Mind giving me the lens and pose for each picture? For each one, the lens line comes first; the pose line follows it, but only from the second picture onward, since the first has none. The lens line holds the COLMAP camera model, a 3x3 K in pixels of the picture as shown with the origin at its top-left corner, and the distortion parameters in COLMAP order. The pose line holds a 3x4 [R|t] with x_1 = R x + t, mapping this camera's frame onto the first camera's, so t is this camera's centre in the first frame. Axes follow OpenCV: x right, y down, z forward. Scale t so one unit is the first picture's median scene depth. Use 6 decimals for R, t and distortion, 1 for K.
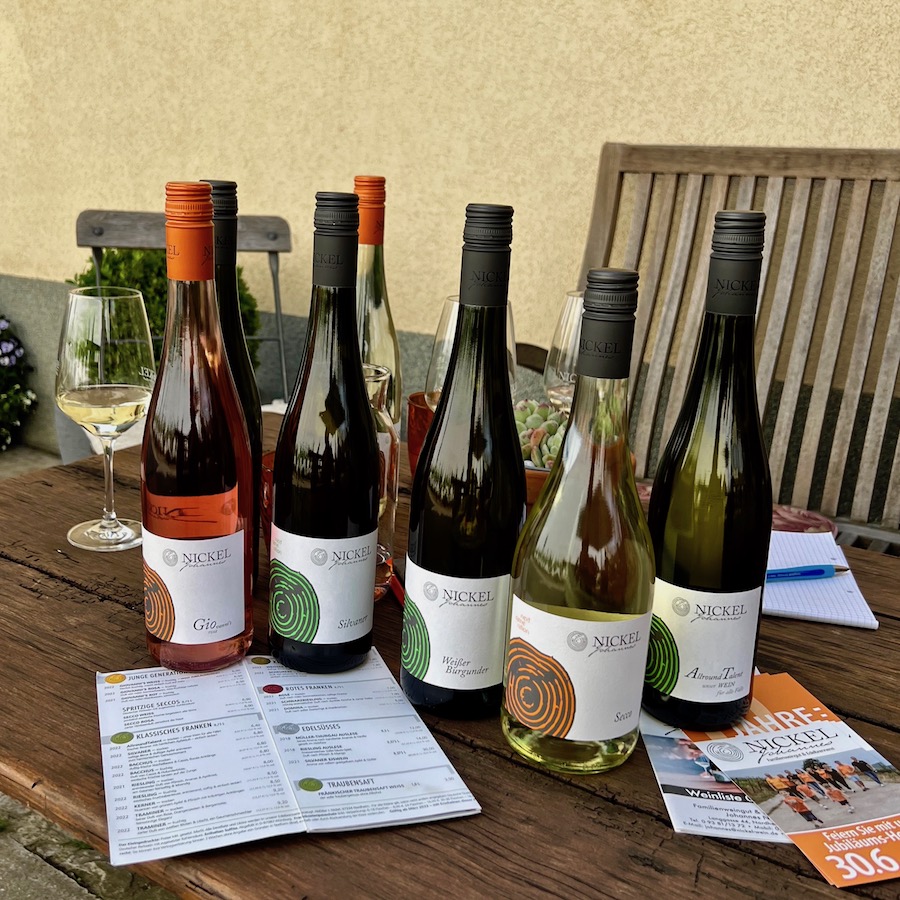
lens RADIAL K [[1021.9, 0, 380.2], [0, 1021.9, 421.1], [0, 0, 1]] dist [0.079858, -0.172855]
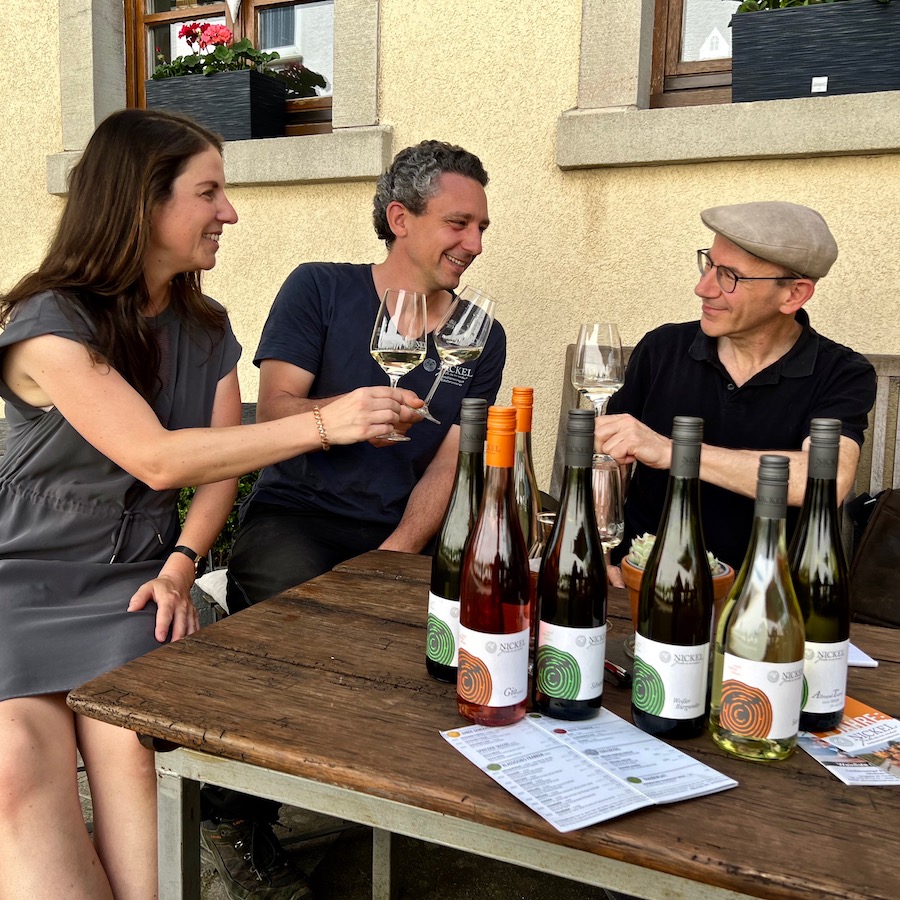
lens RADIAL K [[879.4, 0, 450.0], [0, 879.4, 450.0], [0, 0, 1]] dist [0.035978, -0.021426]
pose [[0.978685, -0.027979, 0.203454, -0.535386], [0.051081, 0.992706, -0.109202, -0.020566], [-0.198914, 0.117267, 0.972976, -0.304764]]
